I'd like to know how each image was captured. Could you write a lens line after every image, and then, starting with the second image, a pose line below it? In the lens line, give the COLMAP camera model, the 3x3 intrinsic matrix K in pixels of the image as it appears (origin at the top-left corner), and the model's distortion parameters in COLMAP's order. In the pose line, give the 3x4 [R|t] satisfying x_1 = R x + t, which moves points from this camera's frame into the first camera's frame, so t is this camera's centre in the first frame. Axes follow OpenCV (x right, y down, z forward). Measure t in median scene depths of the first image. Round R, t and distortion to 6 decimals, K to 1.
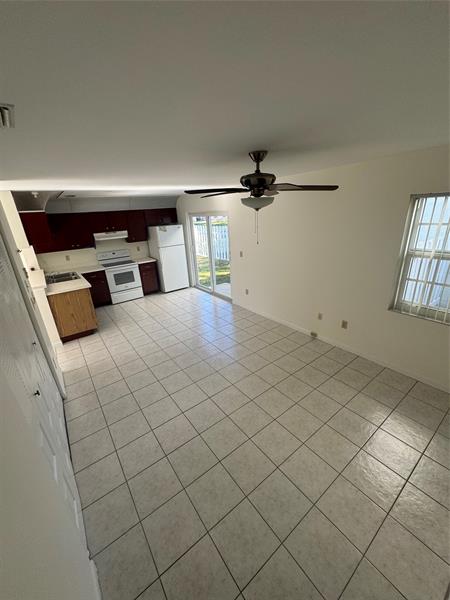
lens RADIAL K [[239.4, 0, 227.6], [0, 239.4, 302.4], [0, 0, 1]] dist [-0.006994, 0.001283]
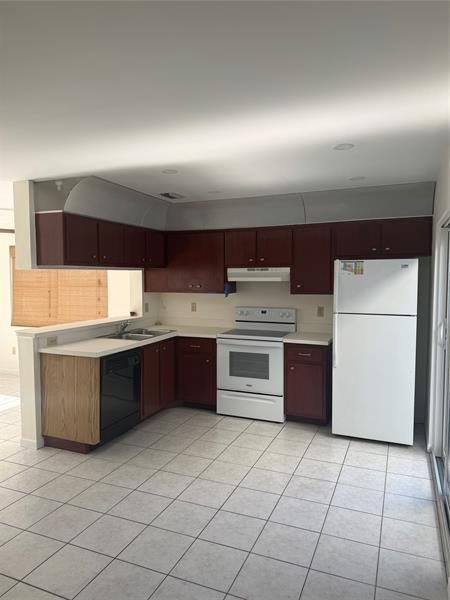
lens RADIAL K [[421.4, 0, 224.7], [0, 421.4, 297.3], [0, 0, 1]] dist [0.062179, -0.065472]
pose [[0.506049, 0.097804, -0.856942, 0.208767], [-0.335842, 0.937480, -0.091328, -0.132887], [0.794434, 0.334013, 0.507258, 0.513635]]
